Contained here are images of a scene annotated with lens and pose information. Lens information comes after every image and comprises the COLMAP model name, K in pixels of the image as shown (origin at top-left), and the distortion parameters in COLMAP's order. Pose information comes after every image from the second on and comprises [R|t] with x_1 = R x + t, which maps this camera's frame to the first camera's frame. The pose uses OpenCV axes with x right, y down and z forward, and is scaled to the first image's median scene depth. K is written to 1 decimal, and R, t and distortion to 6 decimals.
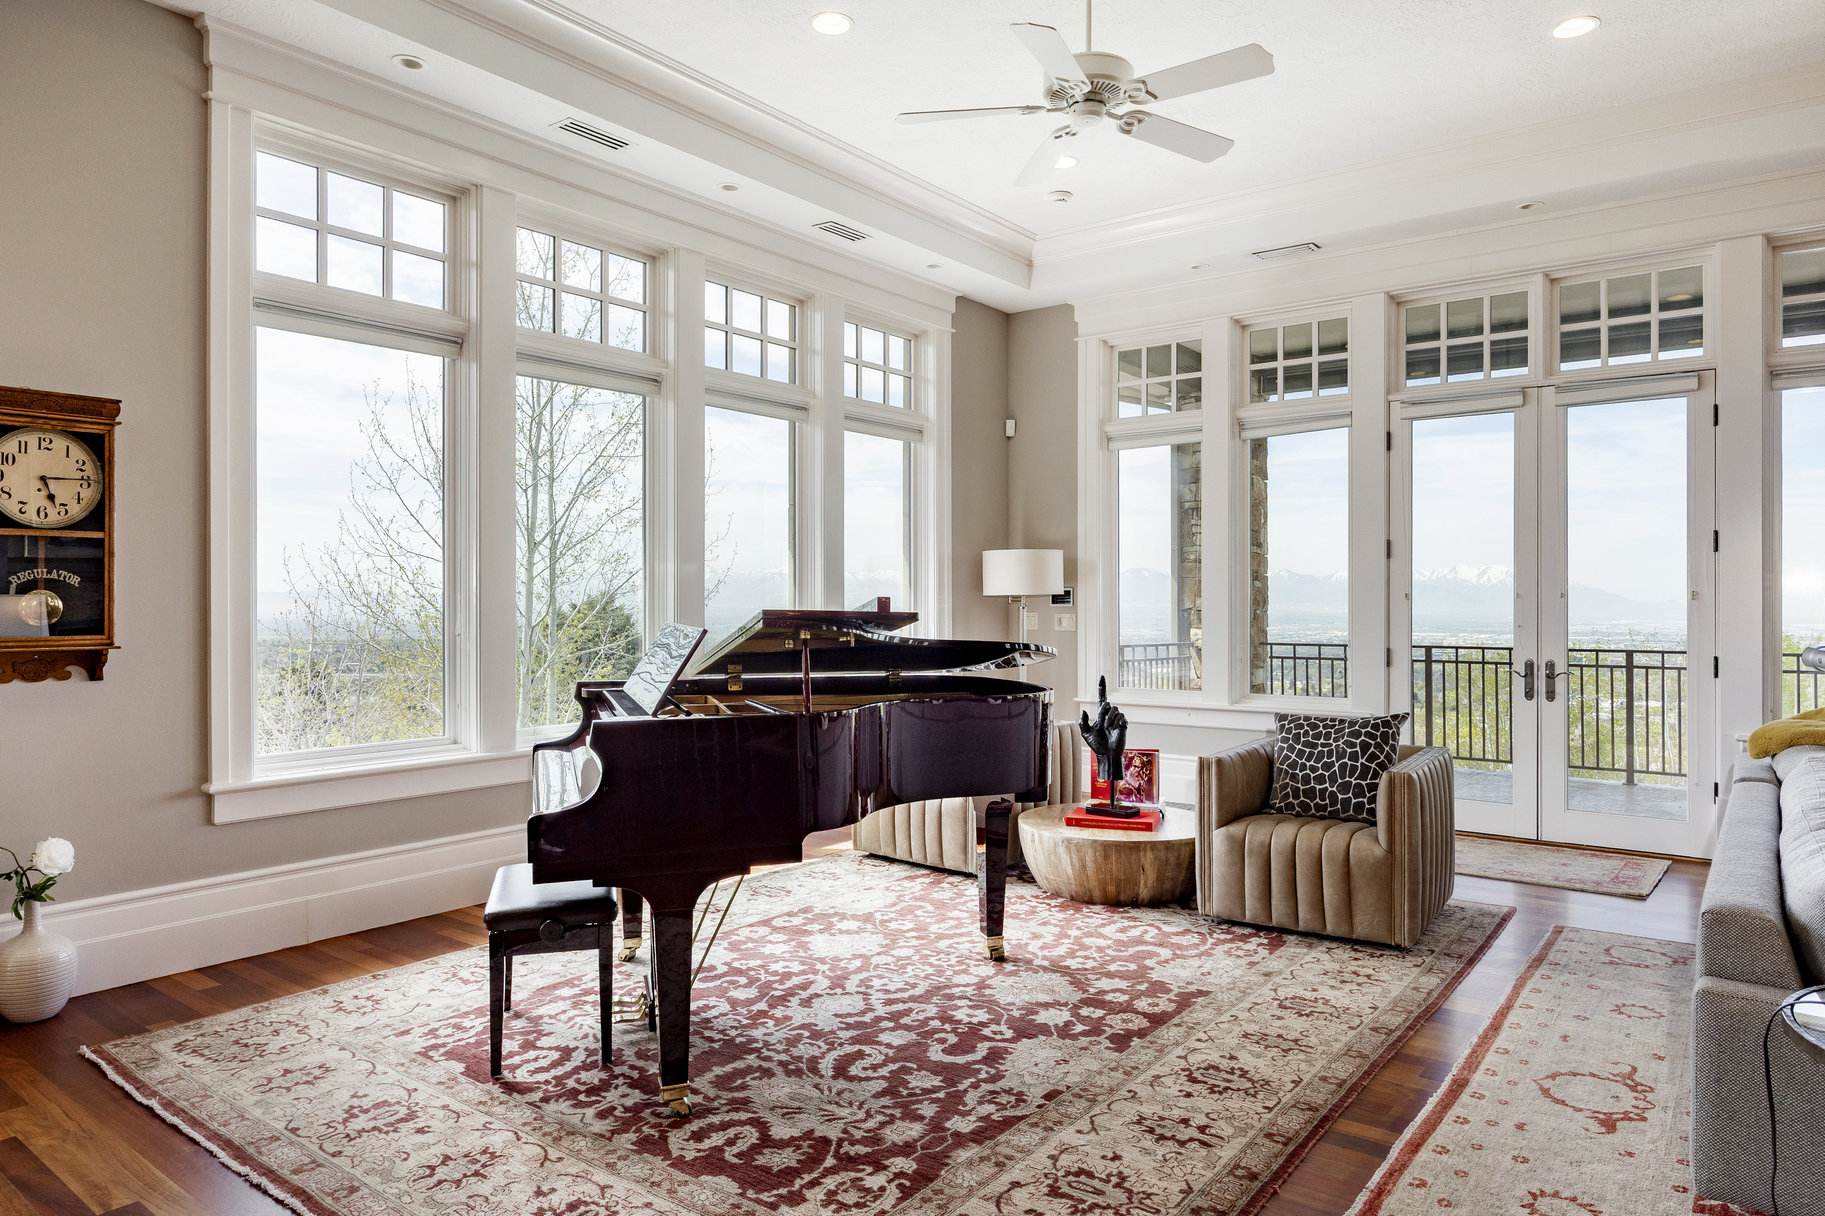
lens RADIAL K [[1133.0, 0, 914.6], [0, 1133.0, 600.0], [0, 0, 1]] dist [-0.005028, 0.000797]
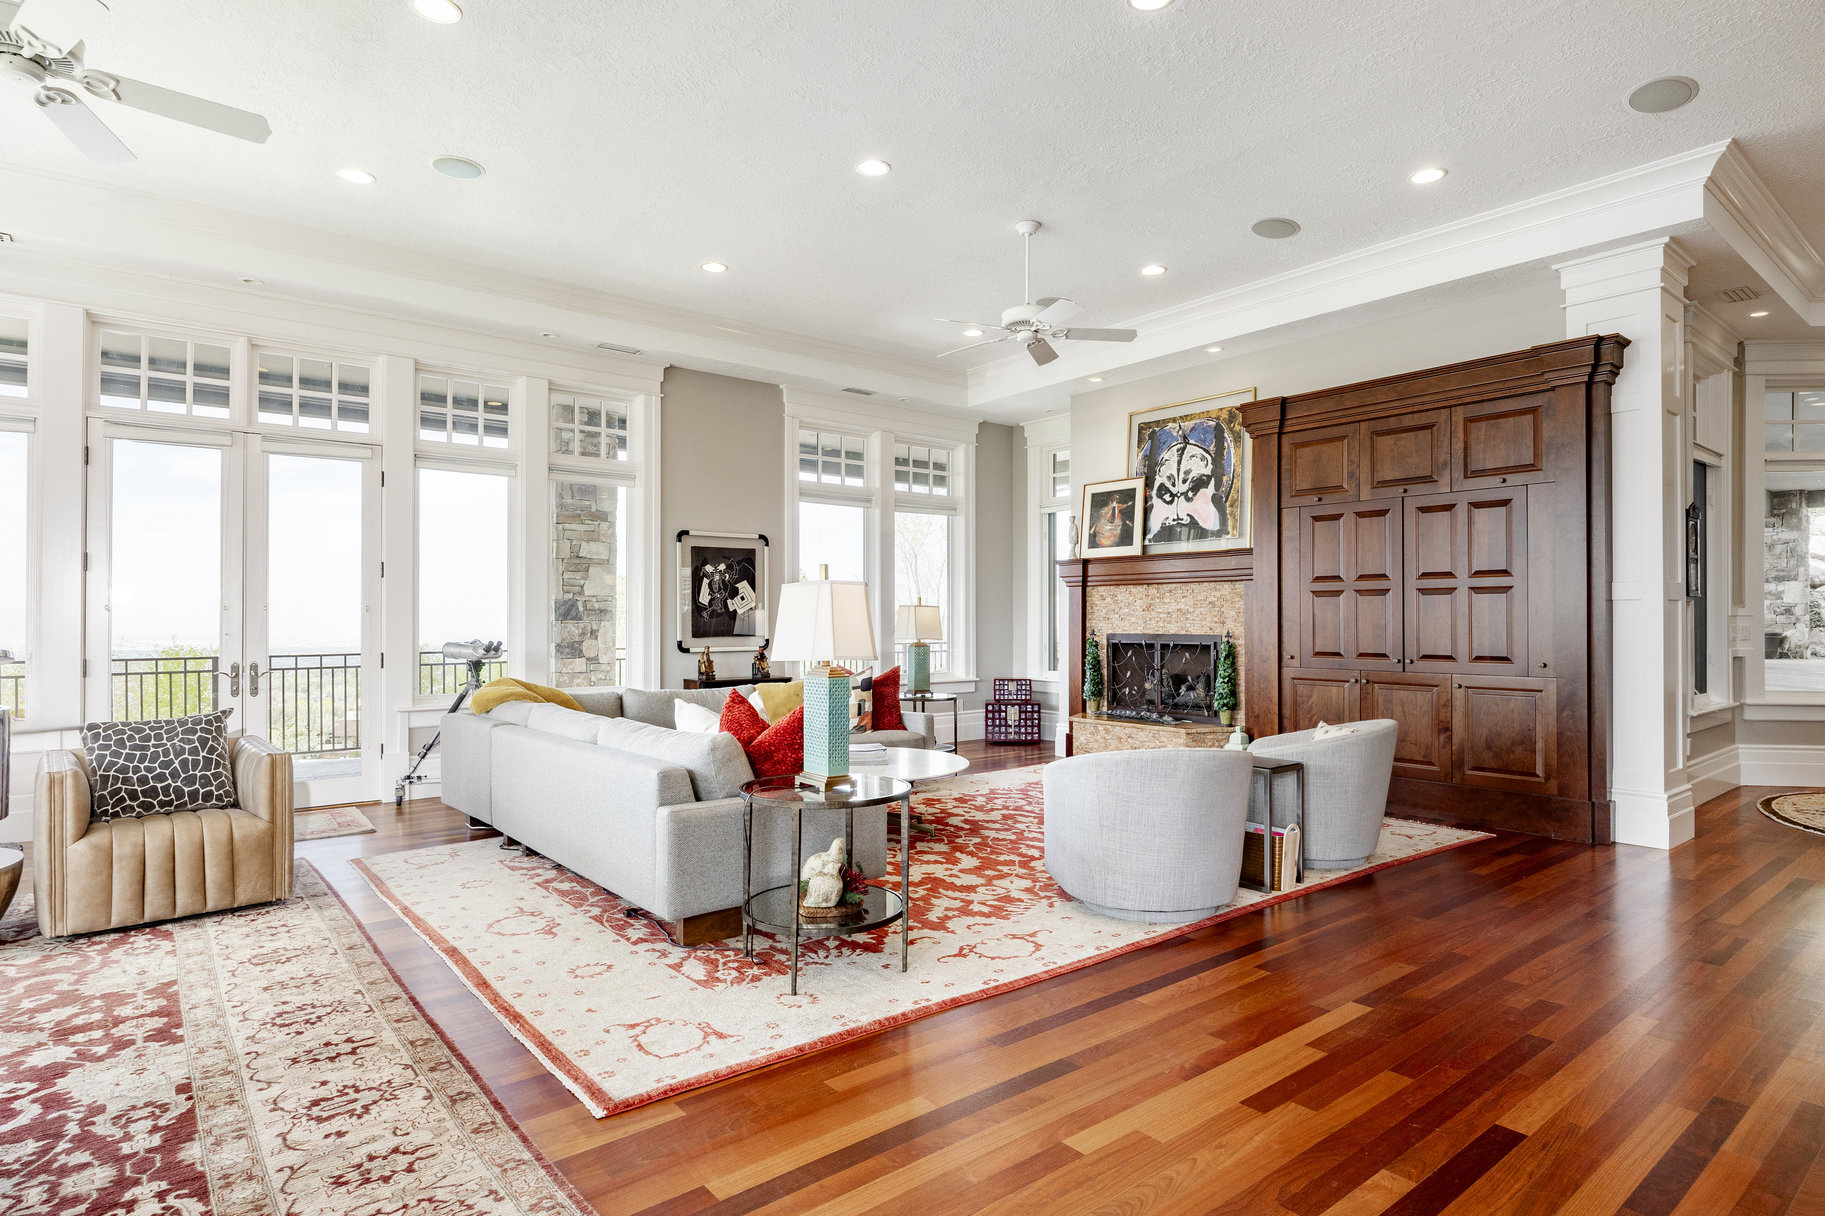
lens RADIAL K [[985.7, 0, 915.5], [0, 985.7, 613.4], [0, 0, 1]] dist [-0.005290, -0.001256]
pose [[0.231932, 0.004994, 0.972719, -0.419607], [0.002065, 0.999982, -0.005626, 0.013023], [-0.972730, 0.003313, 0.231917, 0.113207]]
